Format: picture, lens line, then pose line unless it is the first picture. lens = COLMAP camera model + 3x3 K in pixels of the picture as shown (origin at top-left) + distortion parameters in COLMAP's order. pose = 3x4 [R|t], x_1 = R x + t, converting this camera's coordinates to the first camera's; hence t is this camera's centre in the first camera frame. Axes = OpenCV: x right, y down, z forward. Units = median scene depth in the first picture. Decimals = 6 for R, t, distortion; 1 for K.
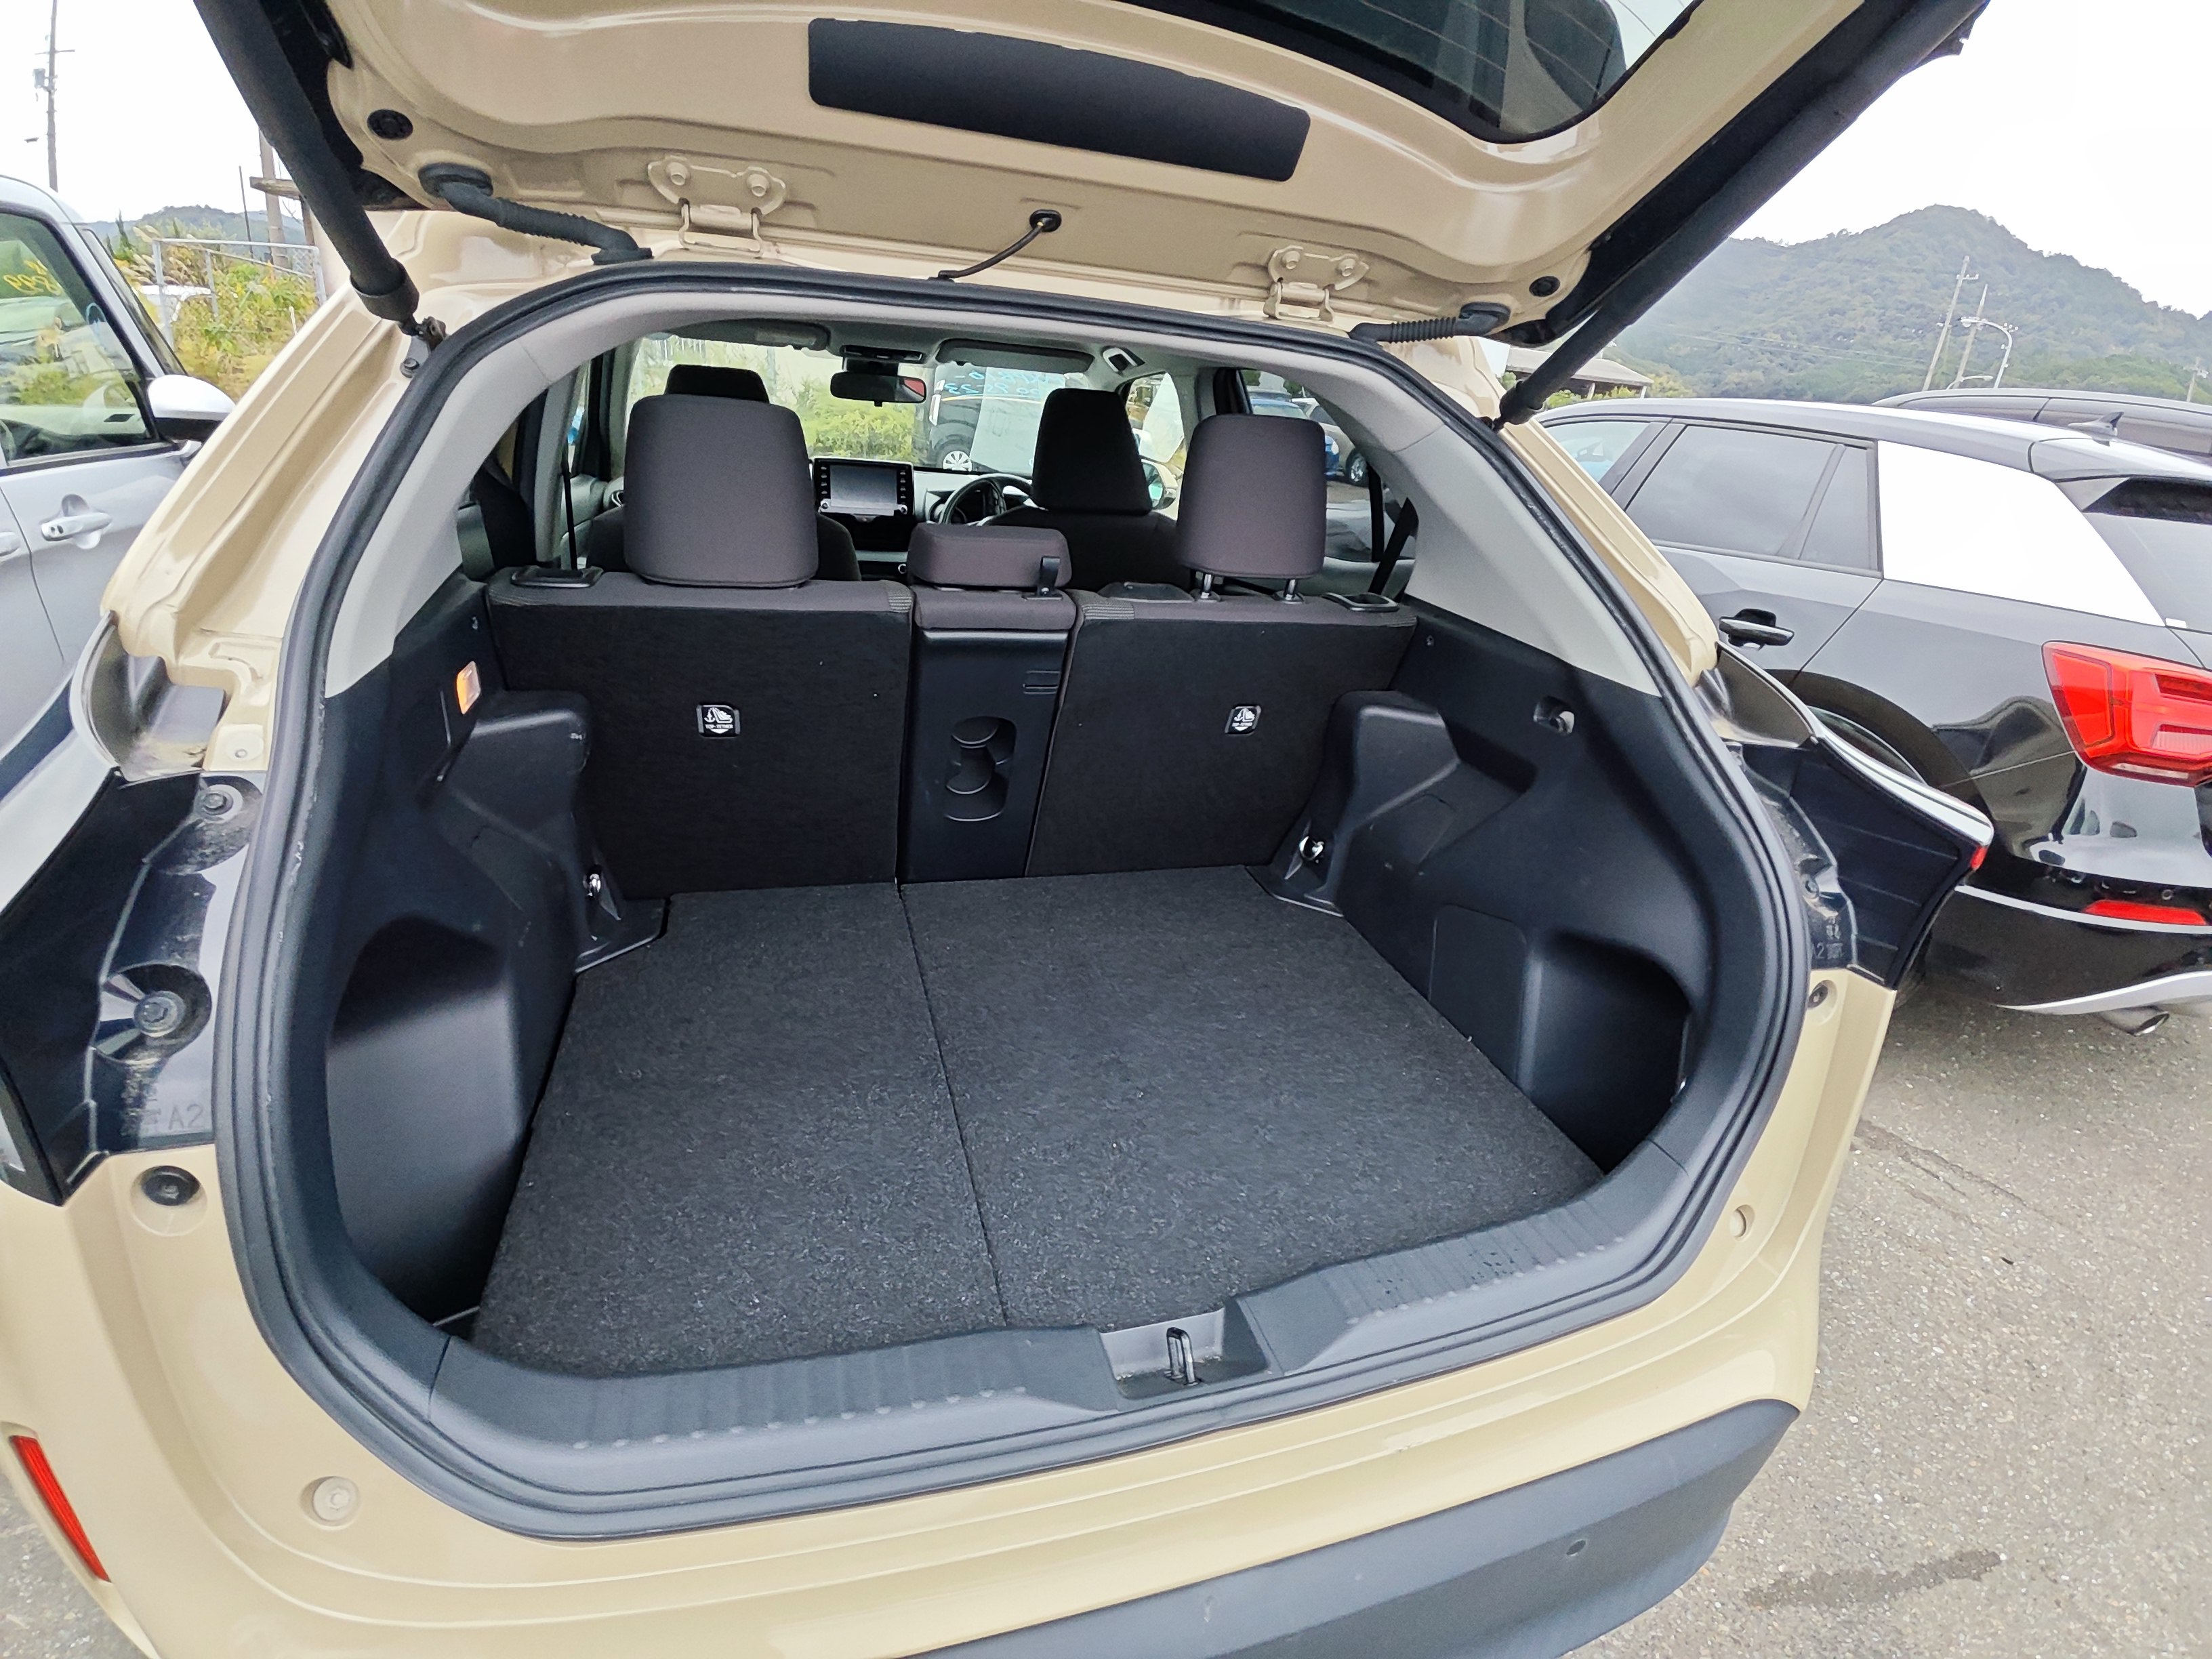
lens RADIAL K [[1009.8, 0, 1073.6], [0, 1009.8, 842.5], [0, 0, 1]] dist [0.027641, -0.039502]
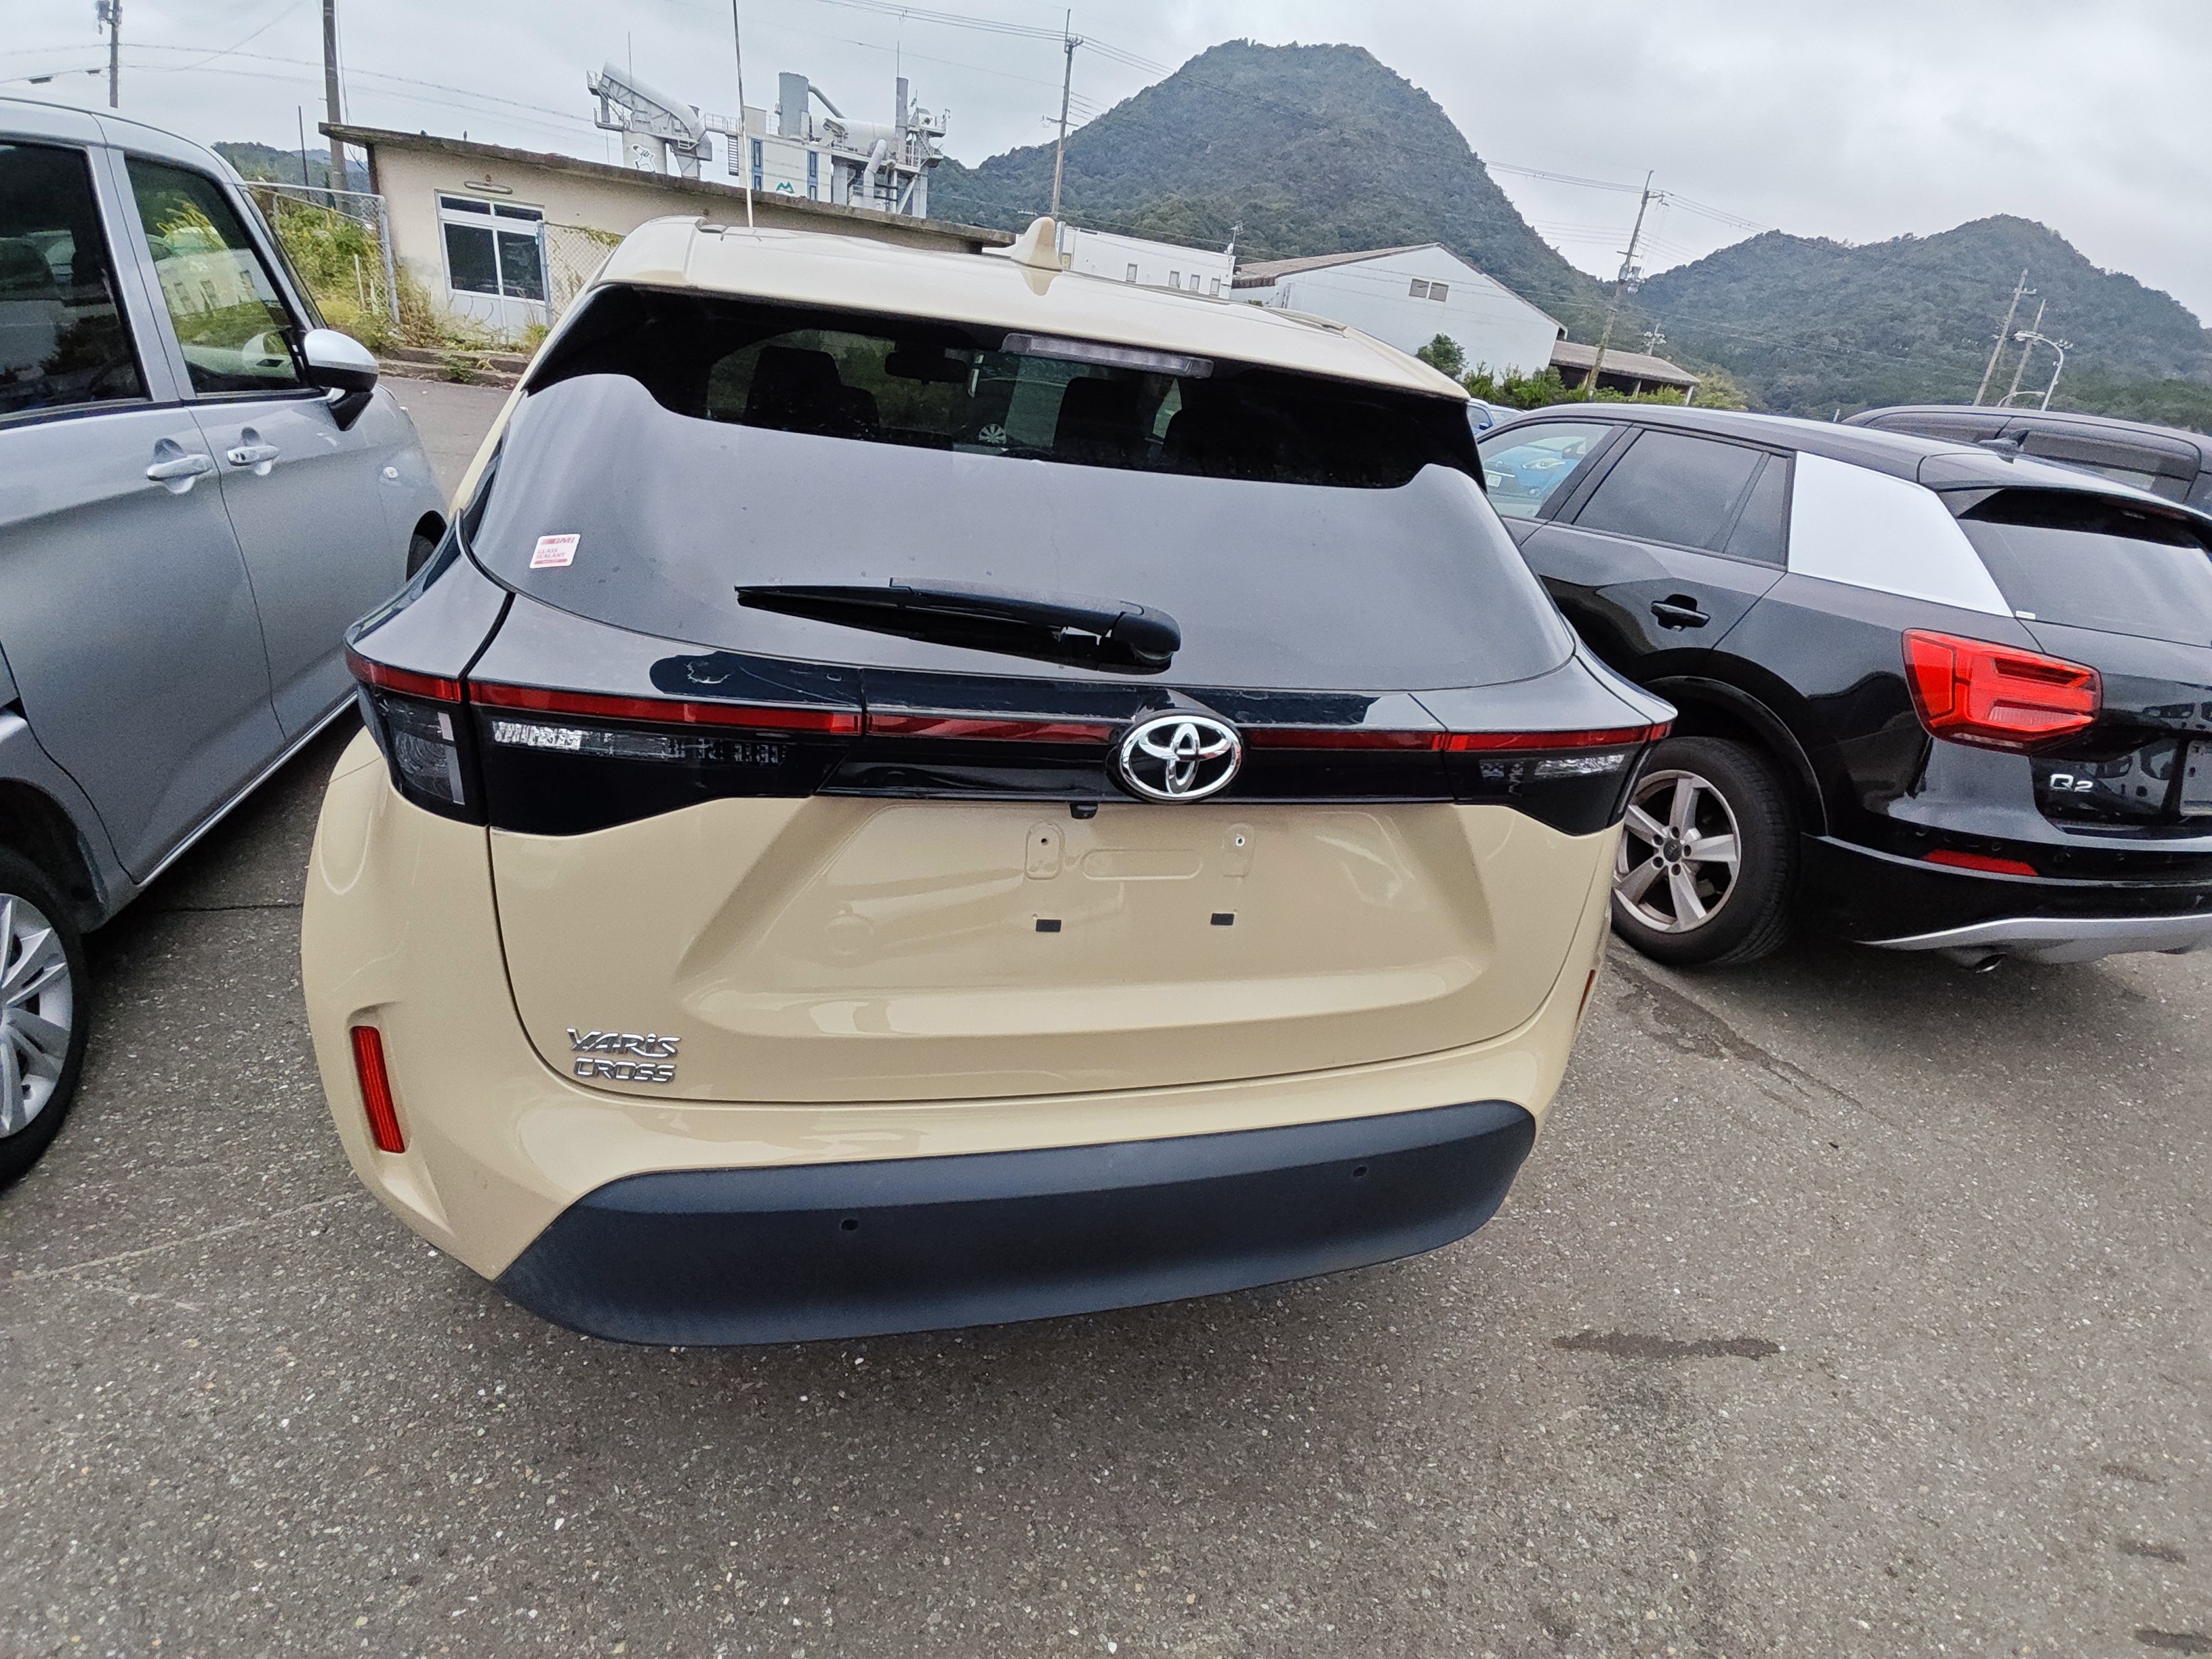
lens RADIAL K [[1005.5, 0, 1077.0], [0, 1005.5, 863.6], [0, 0, 1]] dist [0.025737, -0.036377]
pose [[0.998743, 0.048566, -0.012401, 0.026635], [-0.048027, 0.998021, 0.040597, 0.077155], [0.014348, -0.039950, 0.999099, -0.215676]]
